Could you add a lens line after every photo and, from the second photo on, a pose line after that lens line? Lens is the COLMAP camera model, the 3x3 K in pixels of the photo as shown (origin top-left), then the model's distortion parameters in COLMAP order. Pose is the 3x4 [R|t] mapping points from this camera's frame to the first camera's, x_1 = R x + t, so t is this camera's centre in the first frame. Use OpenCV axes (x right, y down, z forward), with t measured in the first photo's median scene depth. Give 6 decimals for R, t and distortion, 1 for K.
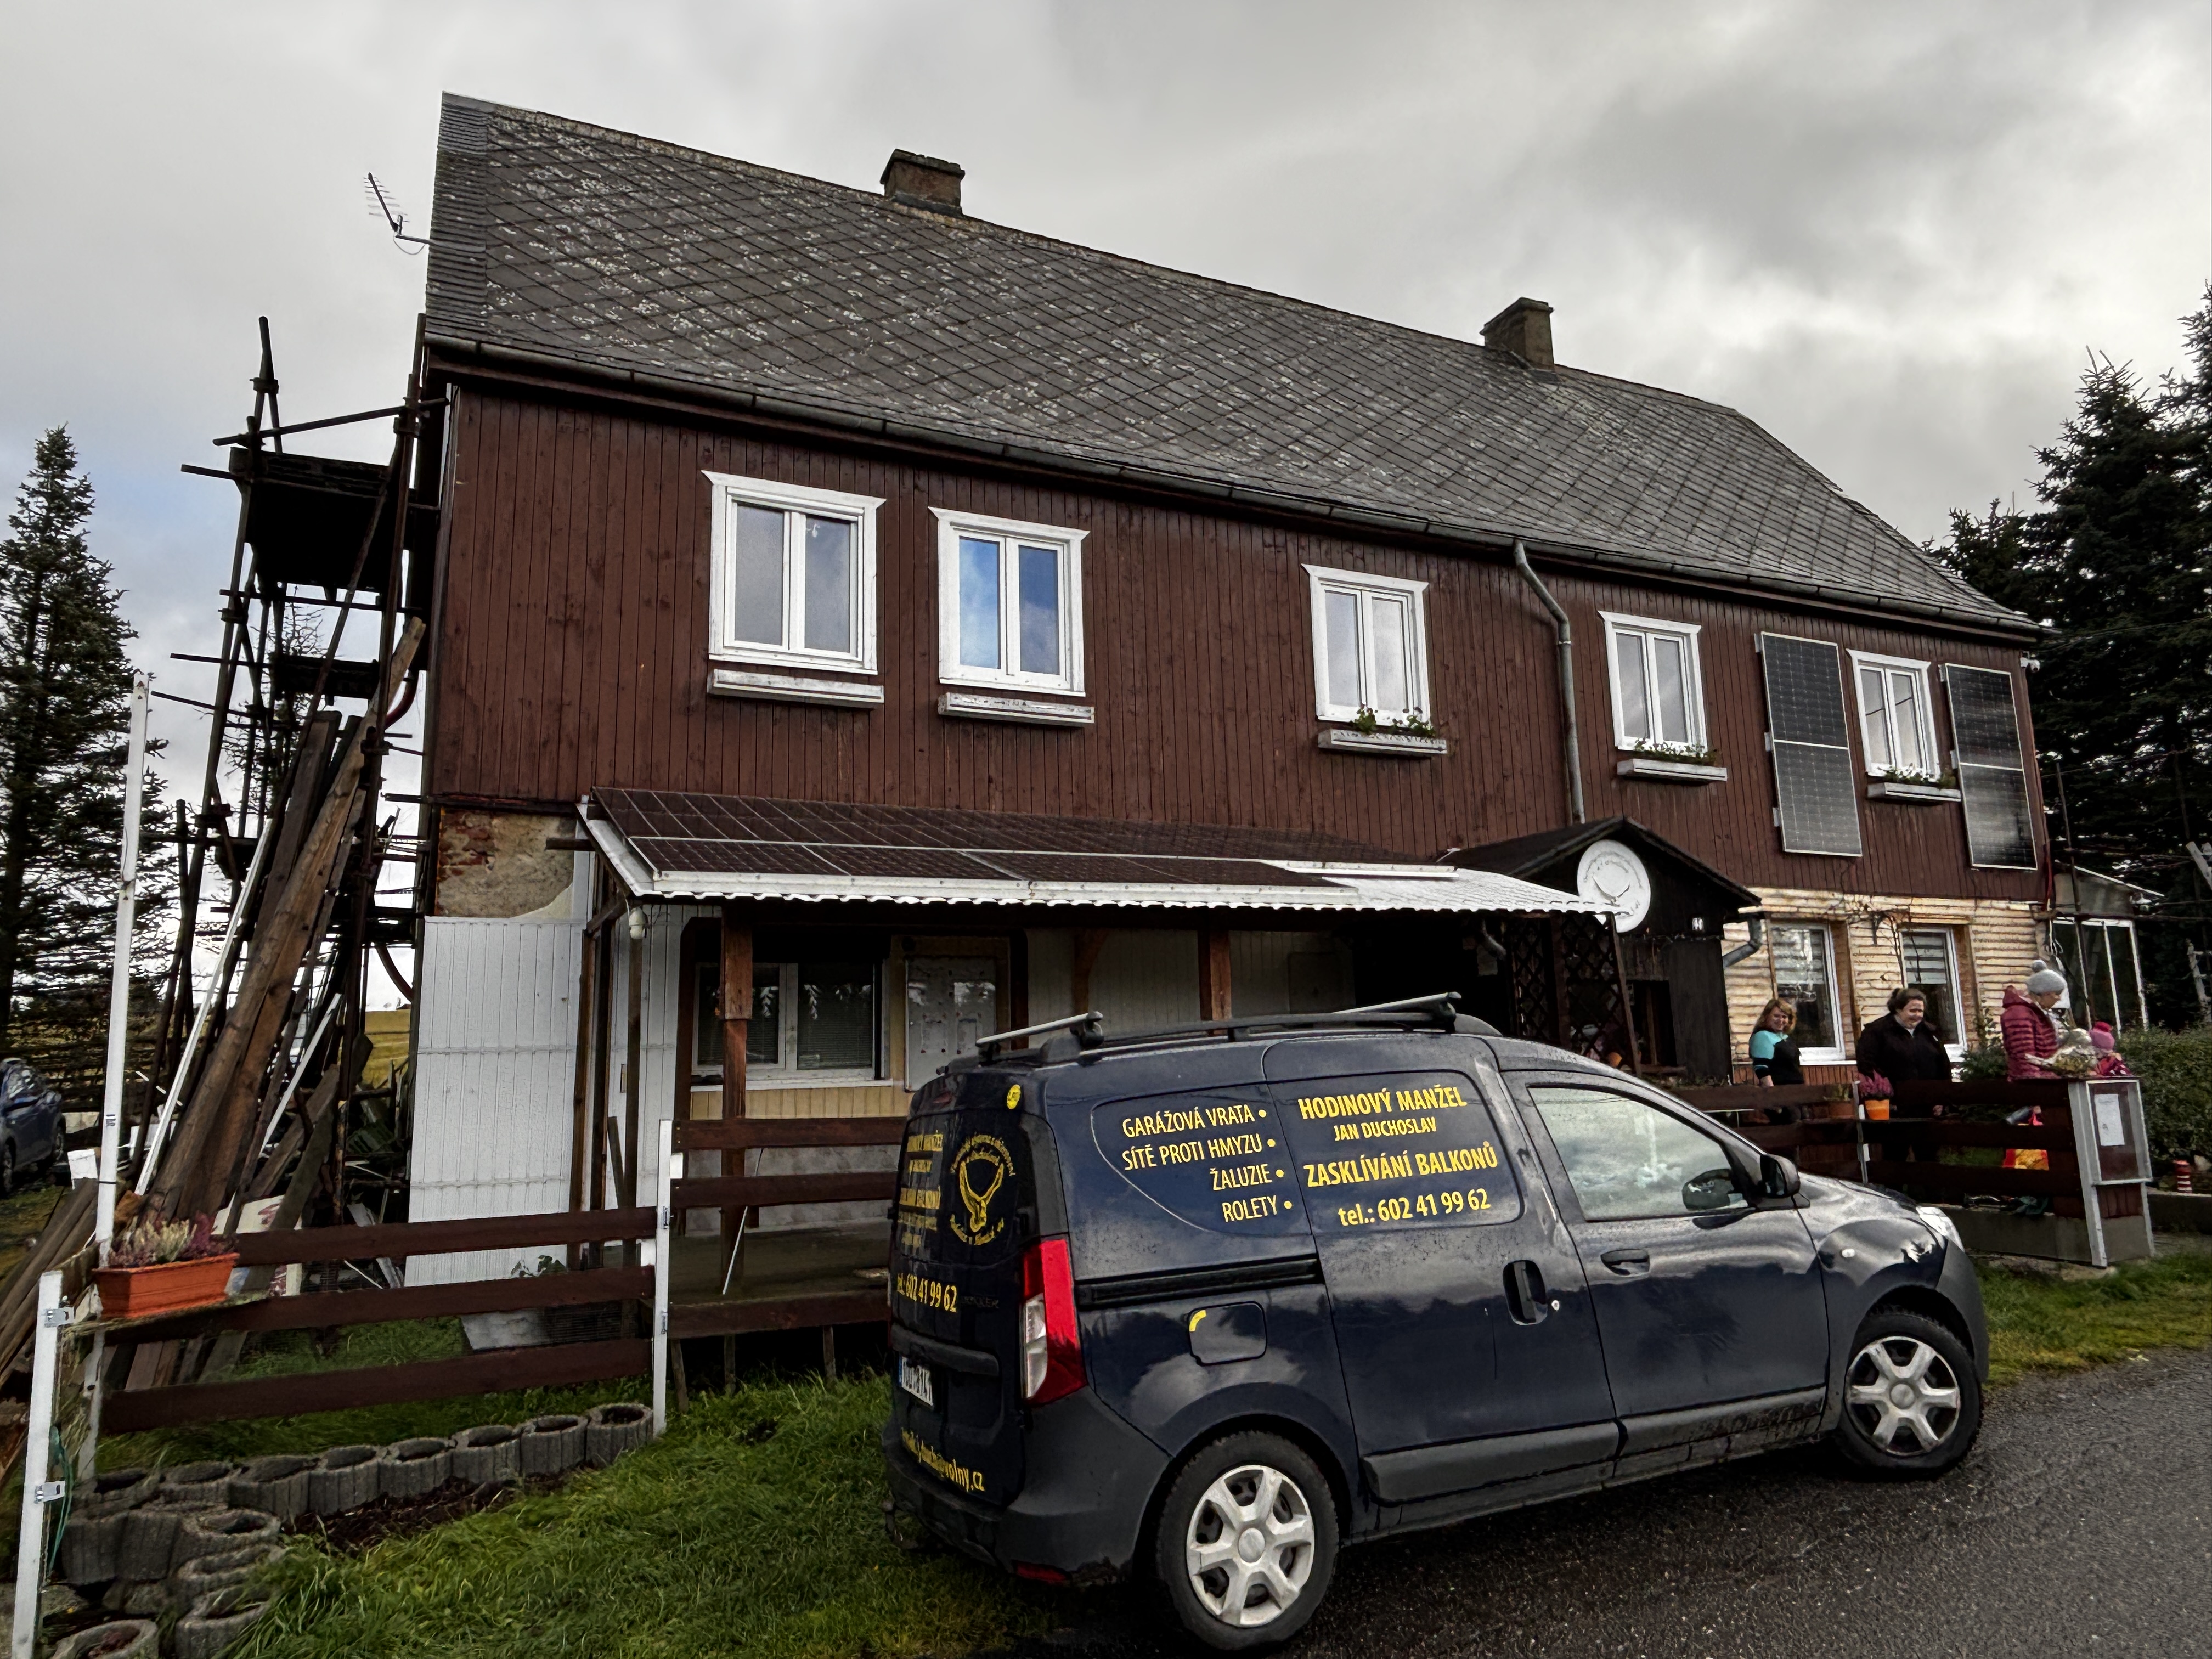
lens RADIAL K [[1498.9, 0, 1102.3], [0, 1498.9, 830.4], [0, 0, 1]] dist [0.002422, -0.002360]
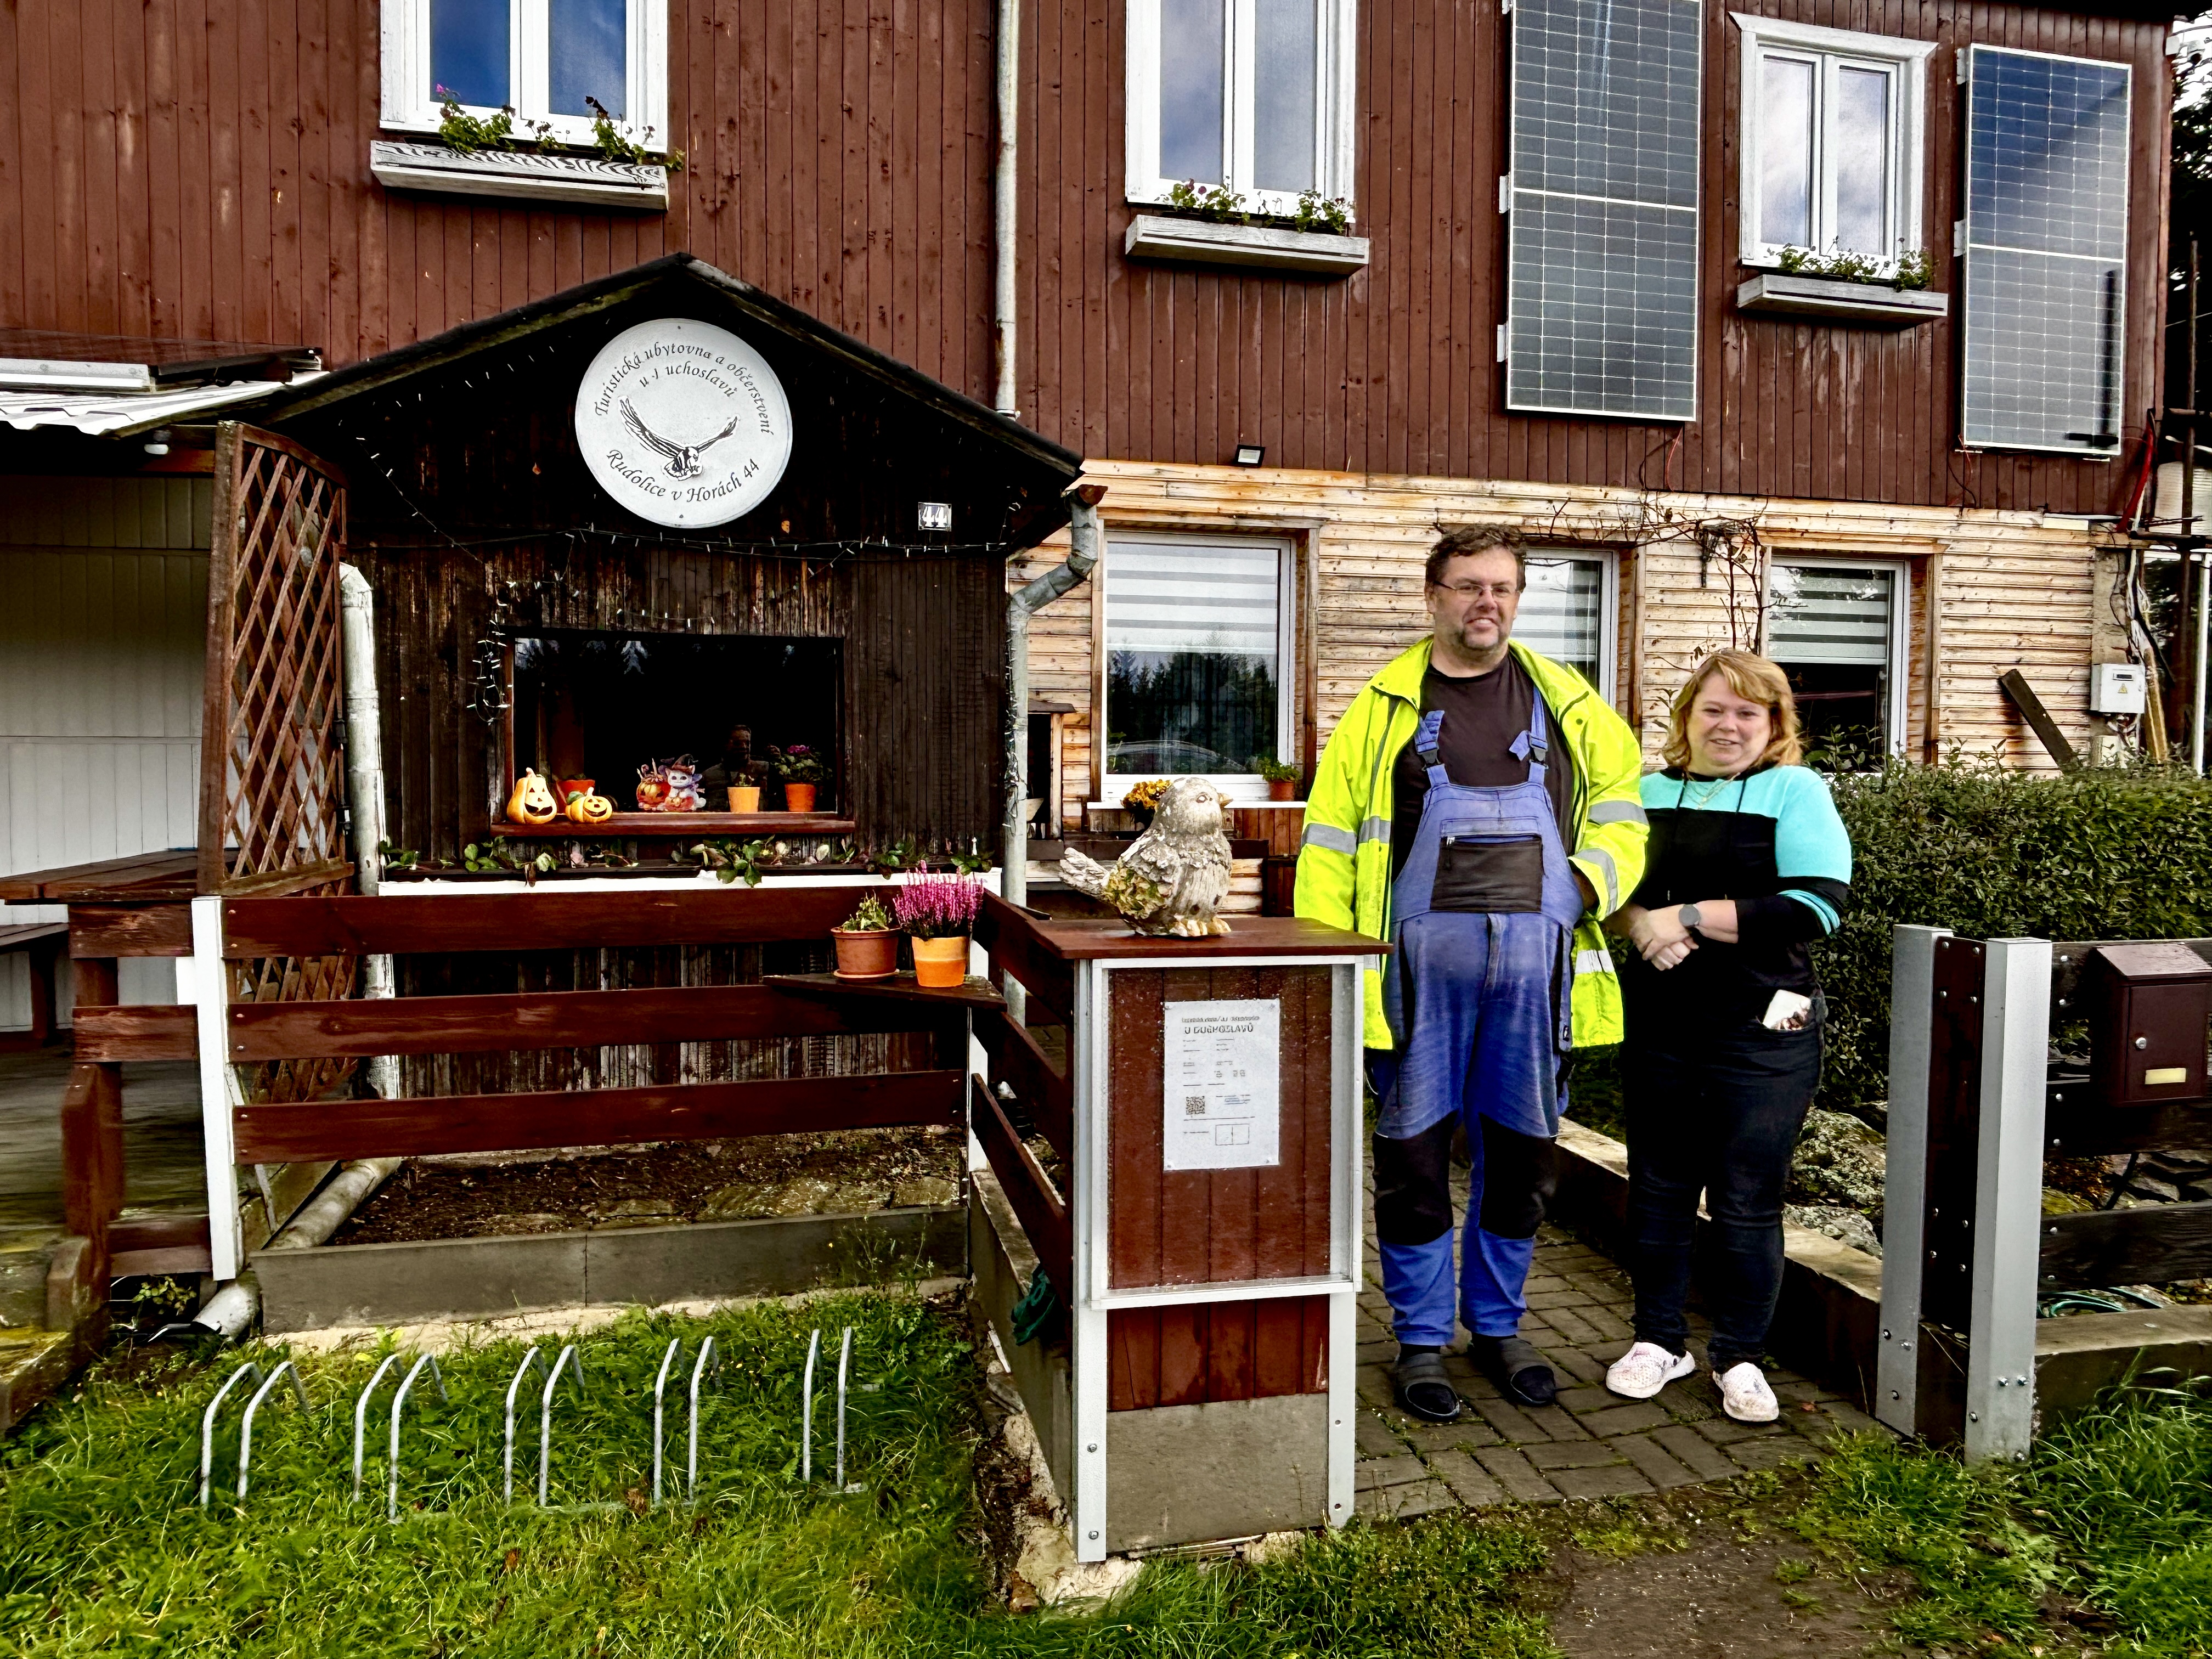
lens RADIAL K [[1498.9, 0, 1110.8], [0, 1498.9, 826.8], [0, 0, 1]] dist [0.002422, -0.002360]
pose [[0.979130, 0.035659, -0.200084, 0.399800], [0.006884, 0.978103, 0.208007, 0.044357], [0.203120, -0.205043, 0.957444, 0.404306]]
